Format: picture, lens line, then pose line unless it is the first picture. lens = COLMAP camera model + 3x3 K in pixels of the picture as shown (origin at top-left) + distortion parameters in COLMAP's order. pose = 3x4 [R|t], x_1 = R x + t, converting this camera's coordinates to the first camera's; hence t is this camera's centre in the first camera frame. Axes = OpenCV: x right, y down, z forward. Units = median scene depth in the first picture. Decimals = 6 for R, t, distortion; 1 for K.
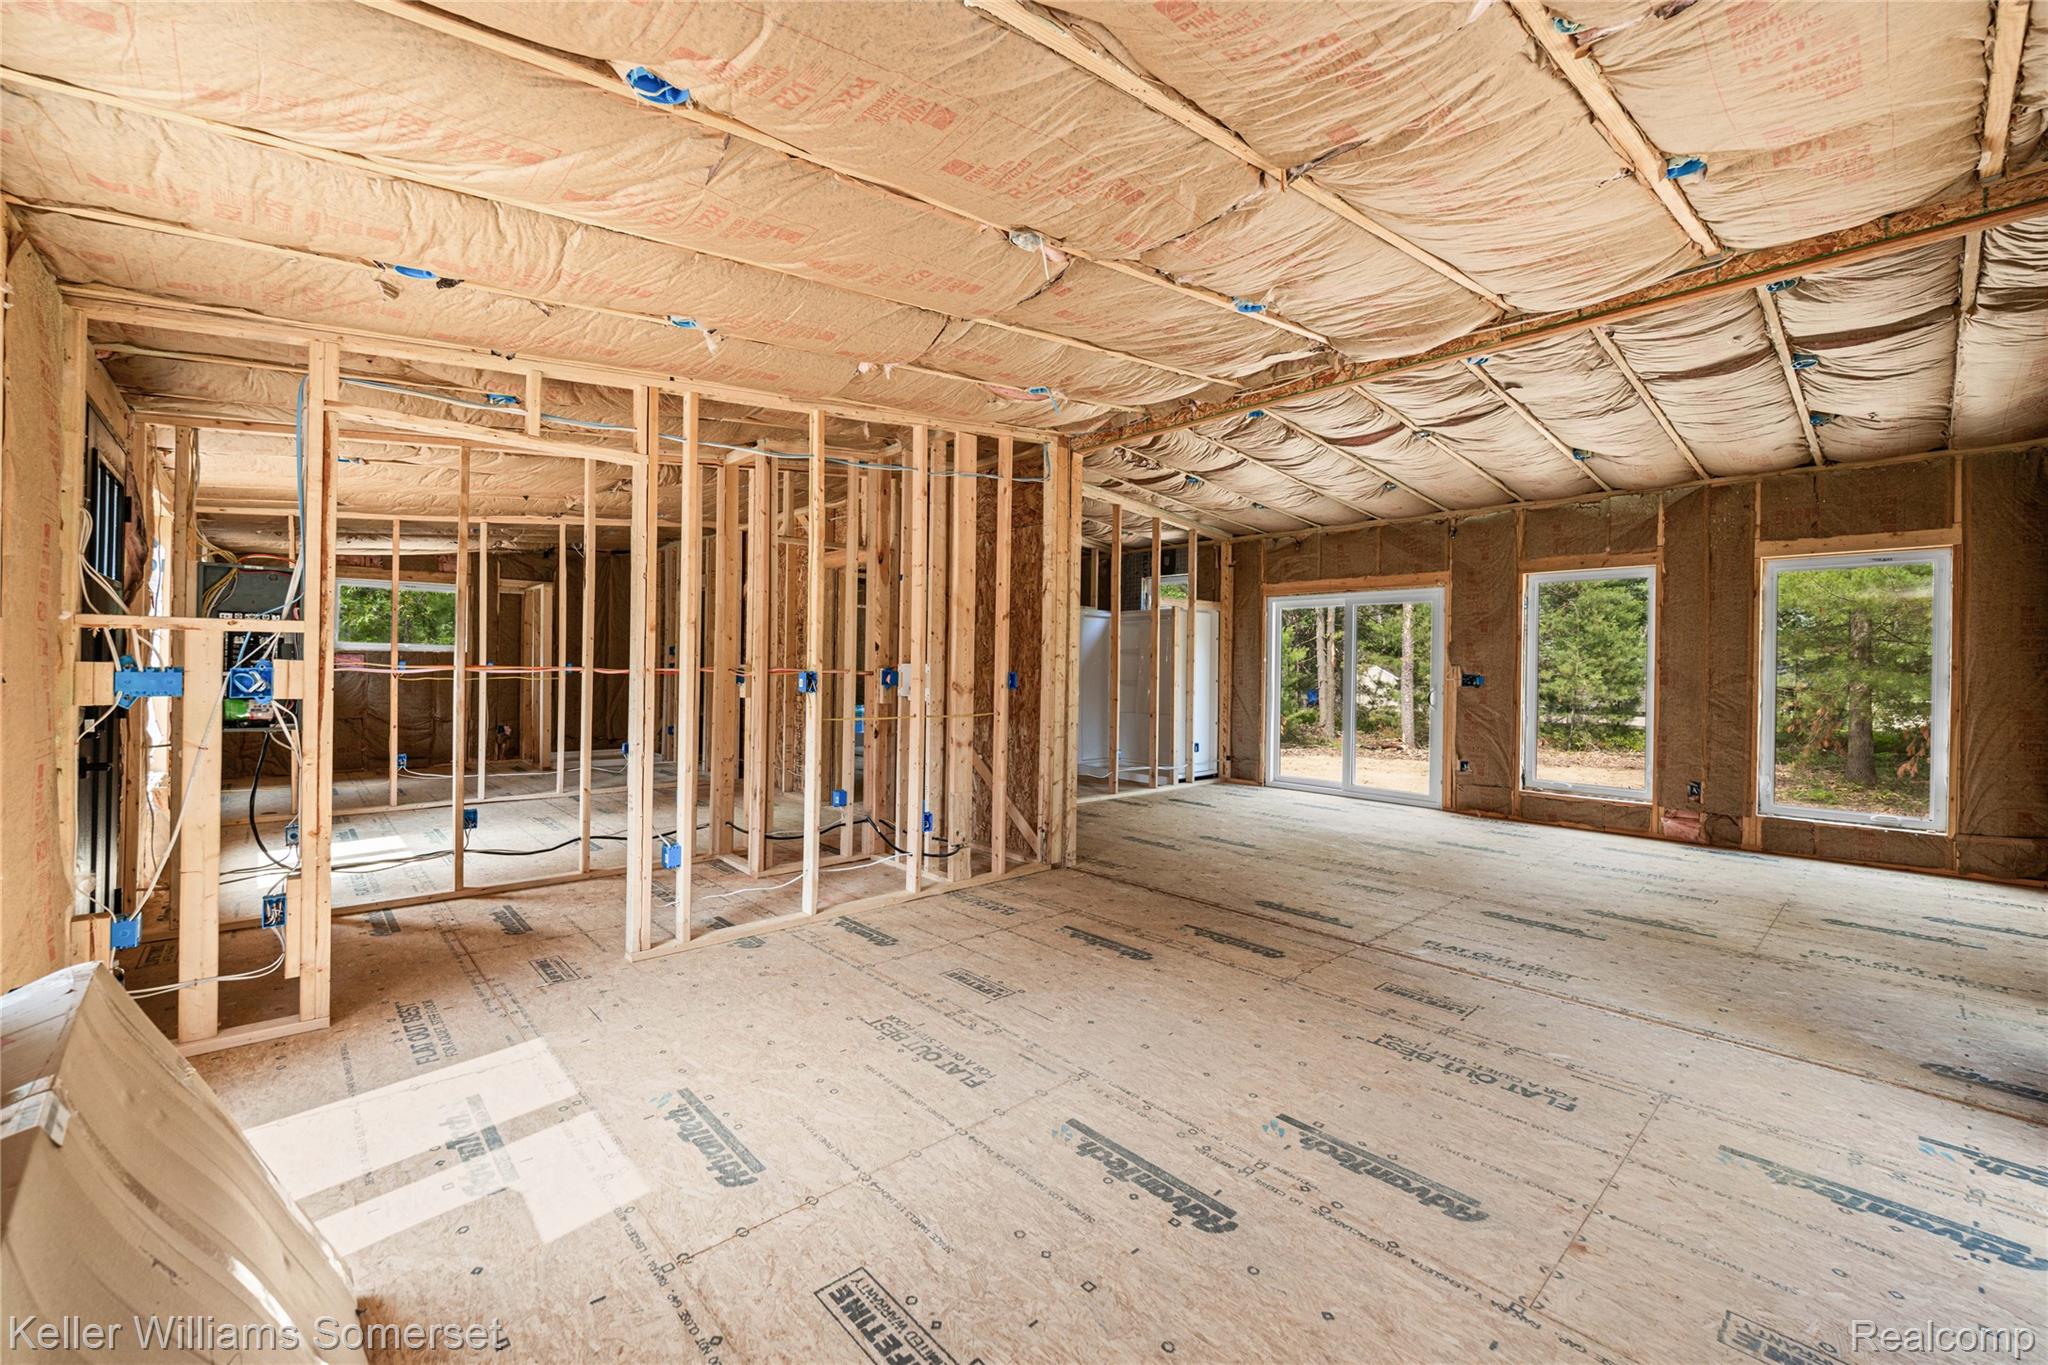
lens RADIAL K [[832.8, 0, 1020.7], [0, 832.8, 668.4], [0, 0, 1]] dist [-0.000619, -0.000184]
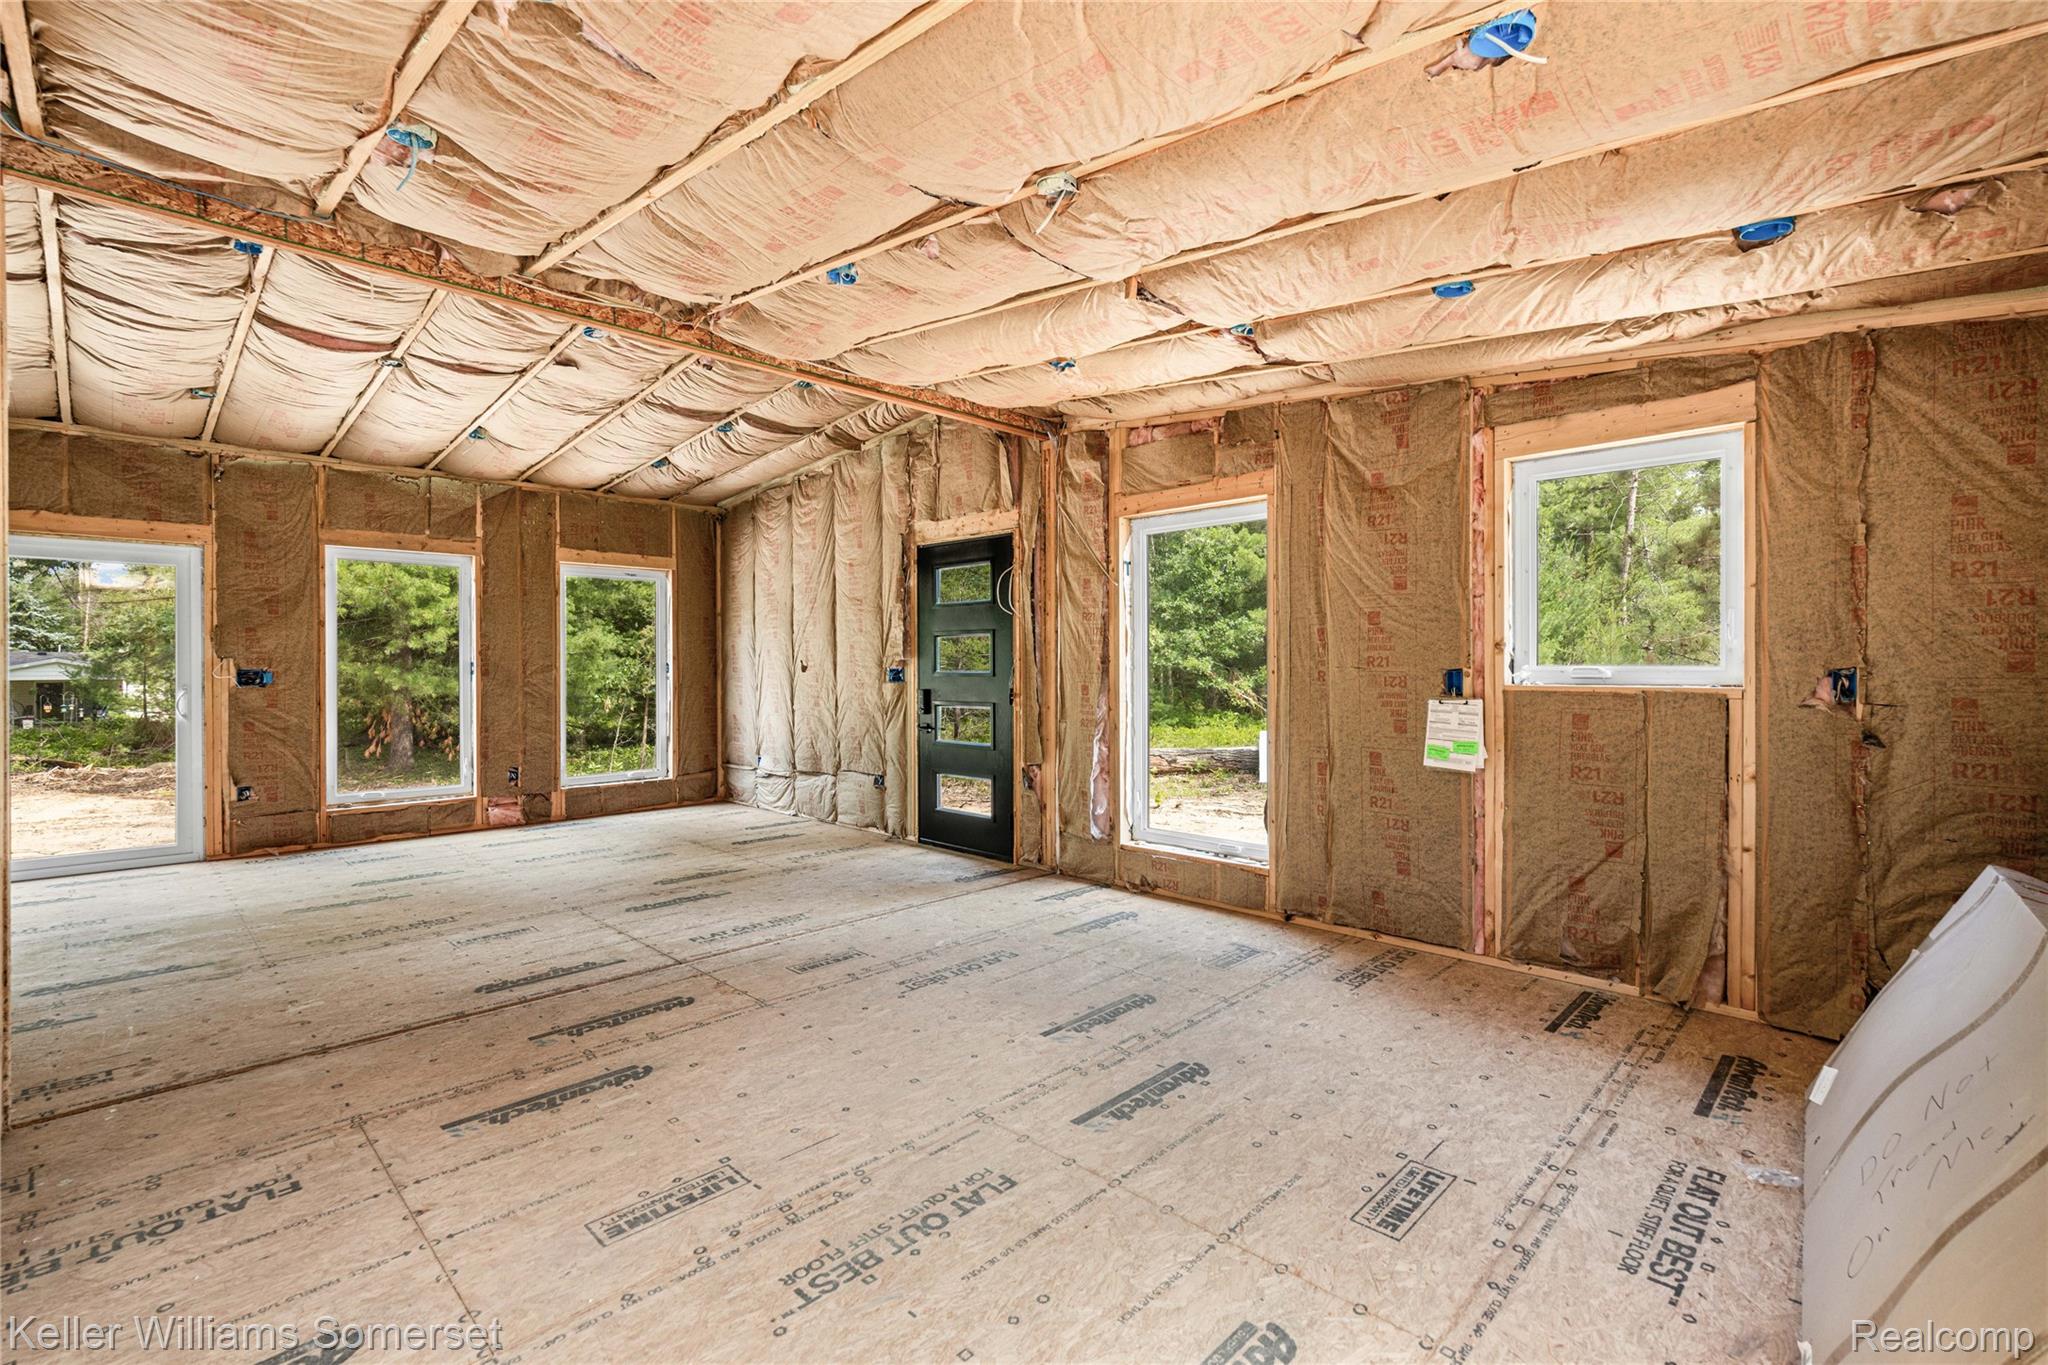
lens RADIAL K [[911.5, 0, 1024.0], [0, 911.5, 671.5], [0, 0, 1]] dist [0.002273, -0.000364]
pose [[-0.055623, -0.021450, 0.998221, -0.594173], [0.006598, 0.999739, 0.021850, -0.008744], [-0.998430, 0.007801, -0.055467, 0.660848]]
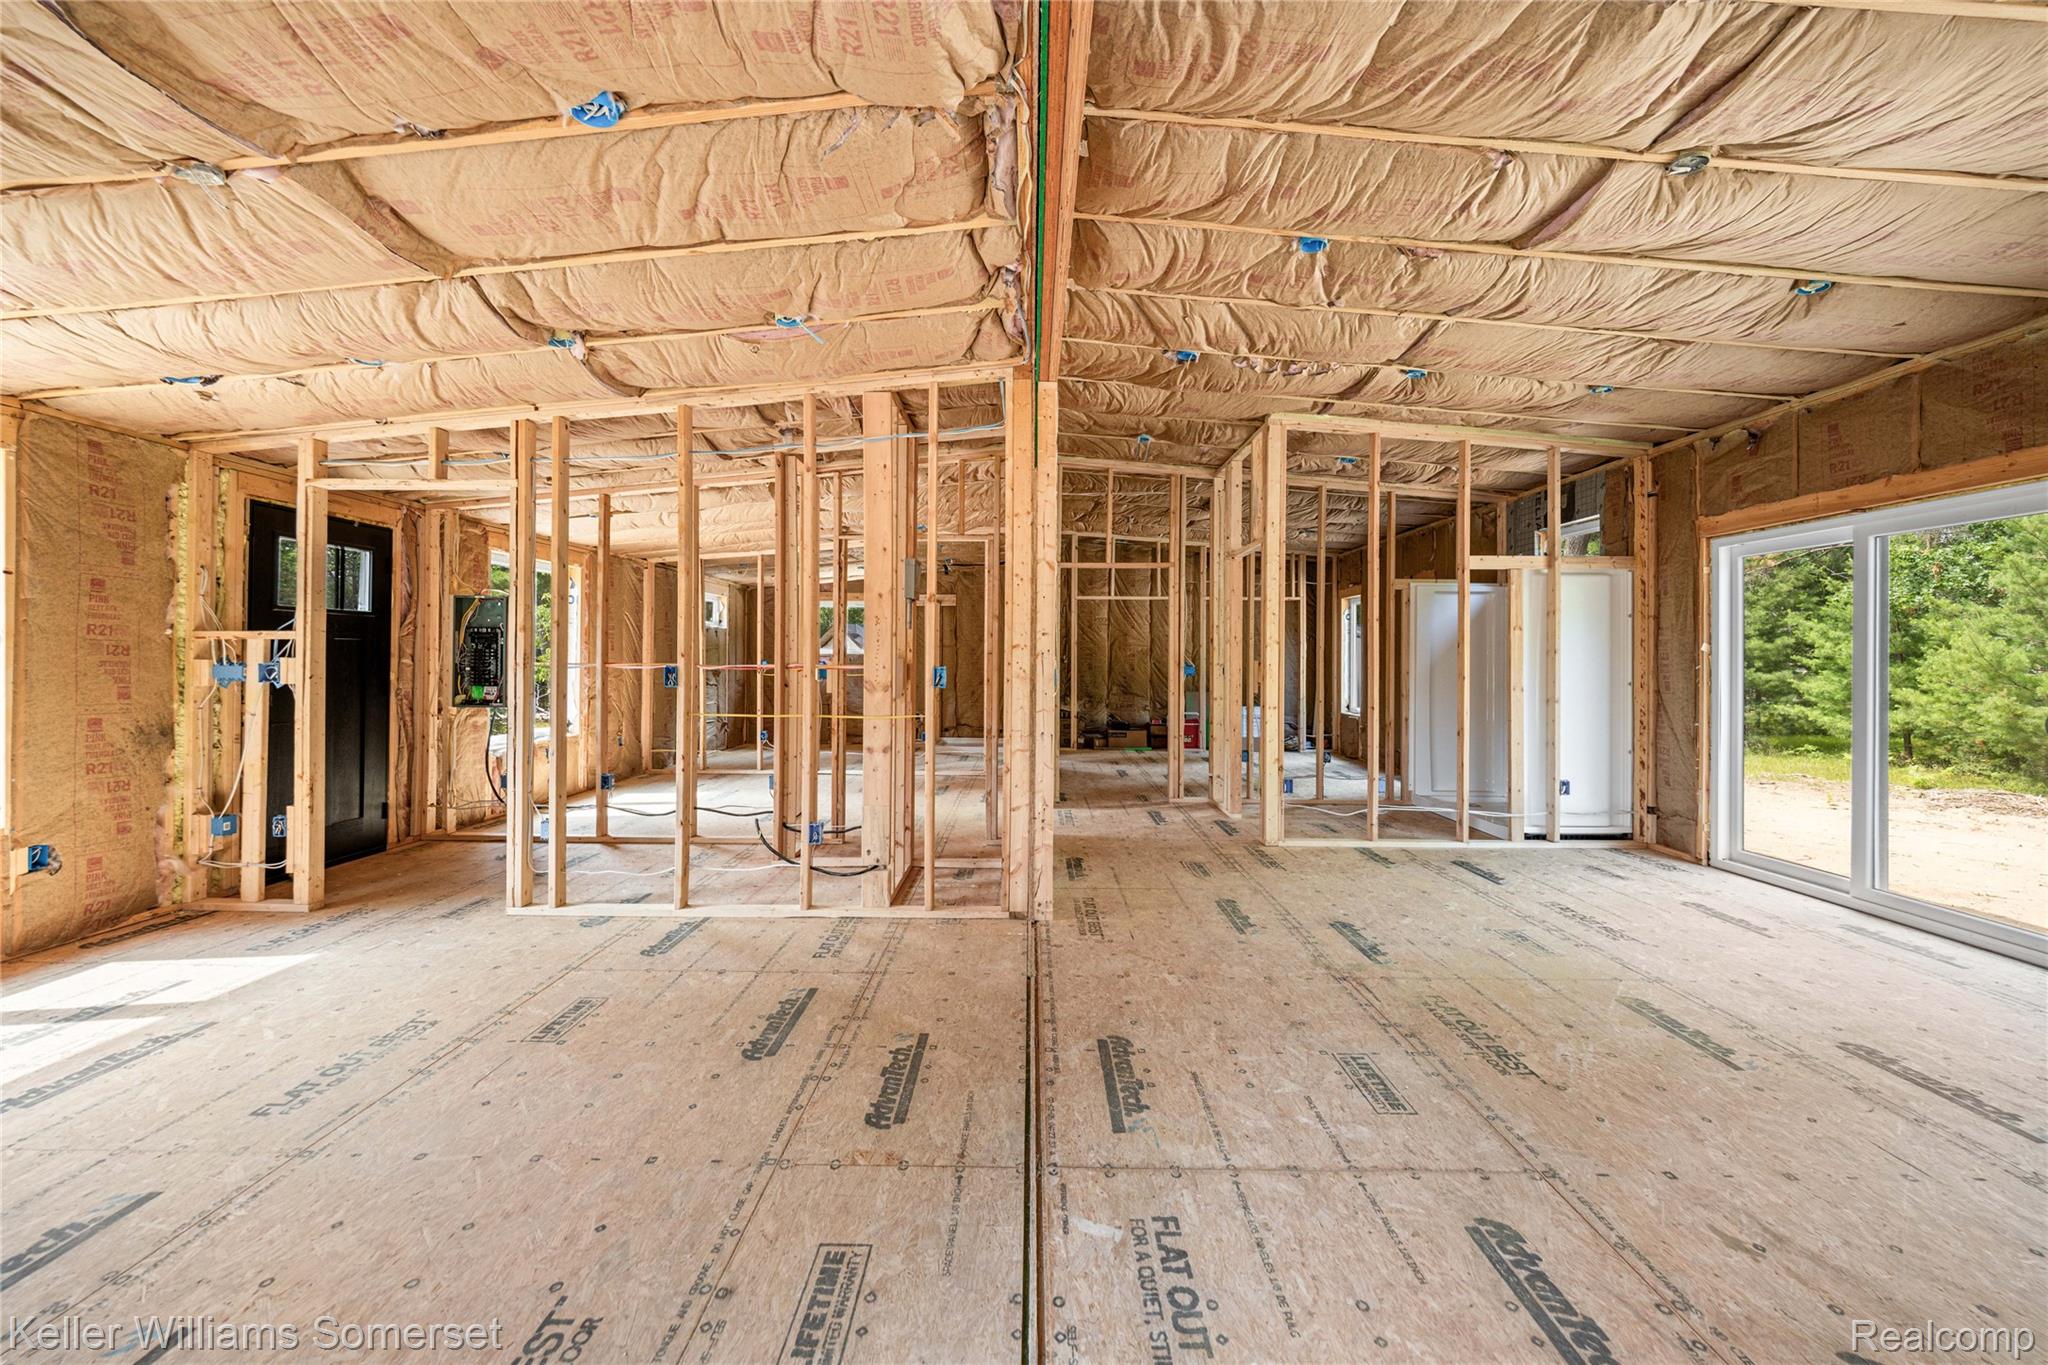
lens RADIAL K [[810.3, 0, 1020.6], [0, 810.3, 652.4], [0, 0, 1]] dist [-0.002264, -0.000323]
pose [[0.728561, -0.015682, -0.684801, 0.747668], [0.001661, 0.999775, -0.021128, 0.009149], [0.684978, 0.014255, 0.728424, 0.590072]]
